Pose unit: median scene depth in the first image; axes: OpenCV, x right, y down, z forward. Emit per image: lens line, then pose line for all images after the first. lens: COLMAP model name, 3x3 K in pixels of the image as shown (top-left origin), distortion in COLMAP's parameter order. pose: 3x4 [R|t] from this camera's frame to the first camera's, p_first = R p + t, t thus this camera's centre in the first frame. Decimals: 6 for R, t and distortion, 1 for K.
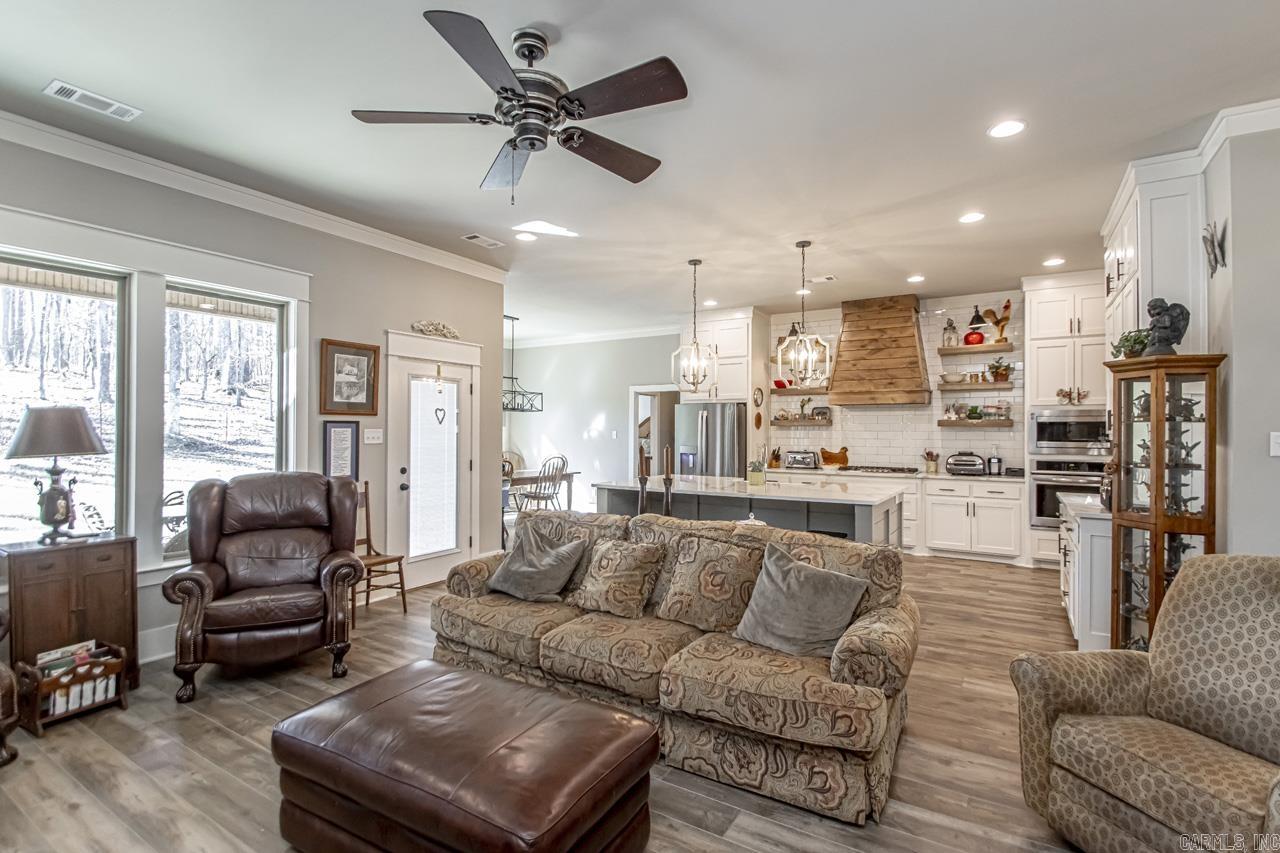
lens RADIAL K [[597.7, 0, 650.8], [0, 597.7, 423.3], [0, 0, 1]] dist [0.004582, -0.008016]
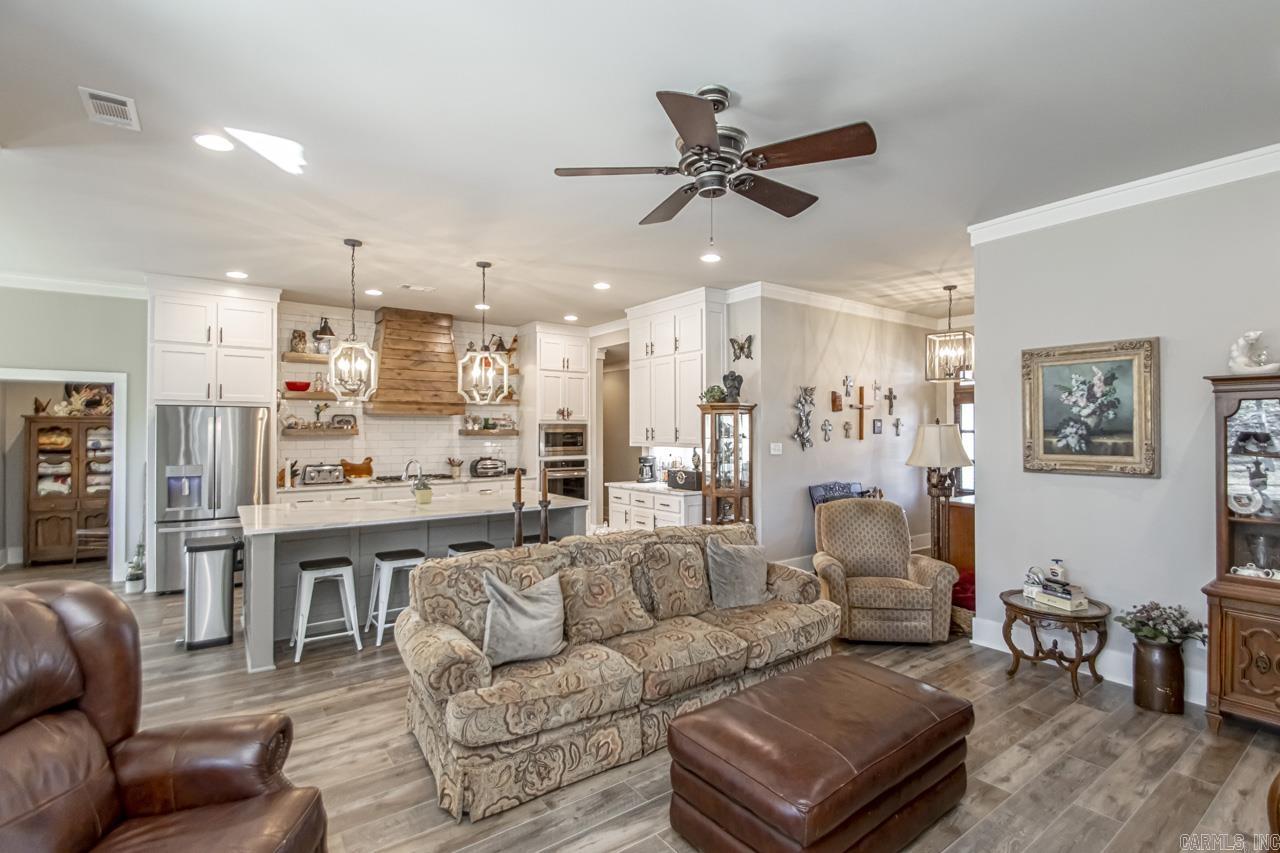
lens RADIAL K [[597.7, 0, 650.7], [0, 597.7, 429.4], [0, 0, 1]] dist [0.004582, -0.008016]
pose [[0.361955, -0.004079, 0.932187, -0.441555], [-0.011877, 0.999889, 0.008987, -0.020498], [-0.932120, -0.014324, 0.361866, 0.257682]]
